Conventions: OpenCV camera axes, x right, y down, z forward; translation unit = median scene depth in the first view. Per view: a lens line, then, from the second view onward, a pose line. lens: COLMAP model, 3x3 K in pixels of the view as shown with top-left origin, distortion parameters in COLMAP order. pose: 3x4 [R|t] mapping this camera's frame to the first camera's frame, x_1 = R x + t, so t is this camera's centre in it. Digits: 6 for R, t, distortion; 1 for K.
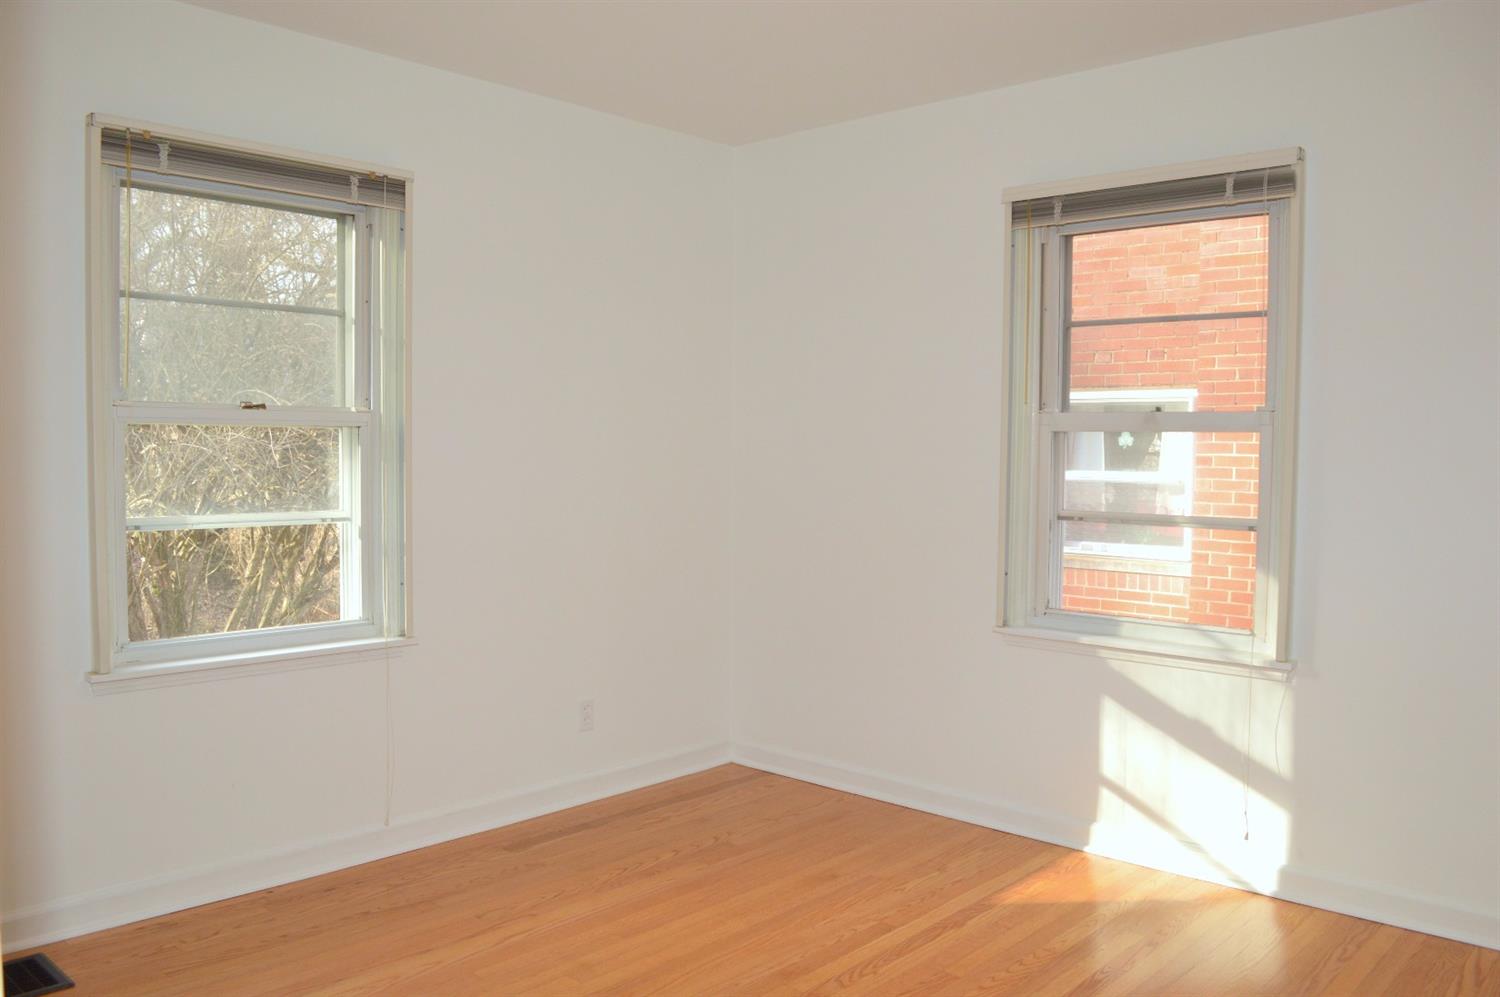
lens RADIAL K [[1194.3, 0, 747.0], [0, 1194.3, 505.8], [0, 0, 1]] dist [-0.084933, 0.009299]
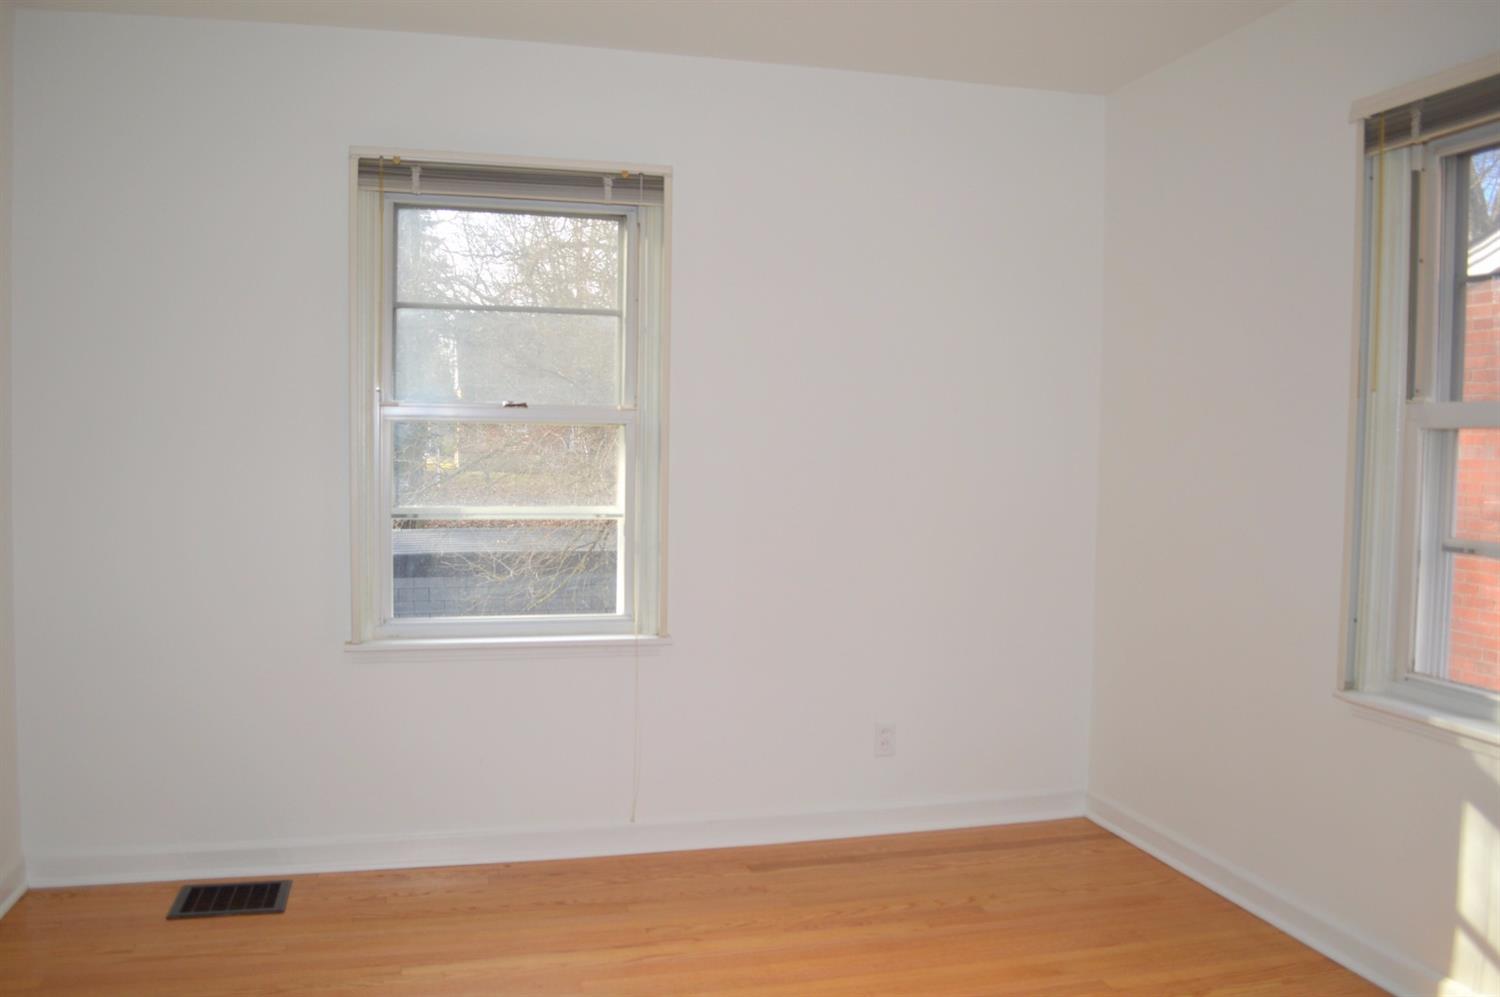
lens RADIAL K [[1223.1, 0, 750.3], [0, 1223.1, 507.5], [0, 0, 1]] dist [-0.082328, 0.002552]
pose [[0.840759, 0.031297, -0.540505, 0.328195], [-0.032104, 0.999453, 0.007934, -0.007689], [0.540458, 0.010682, 0.841304, 0.180069]]
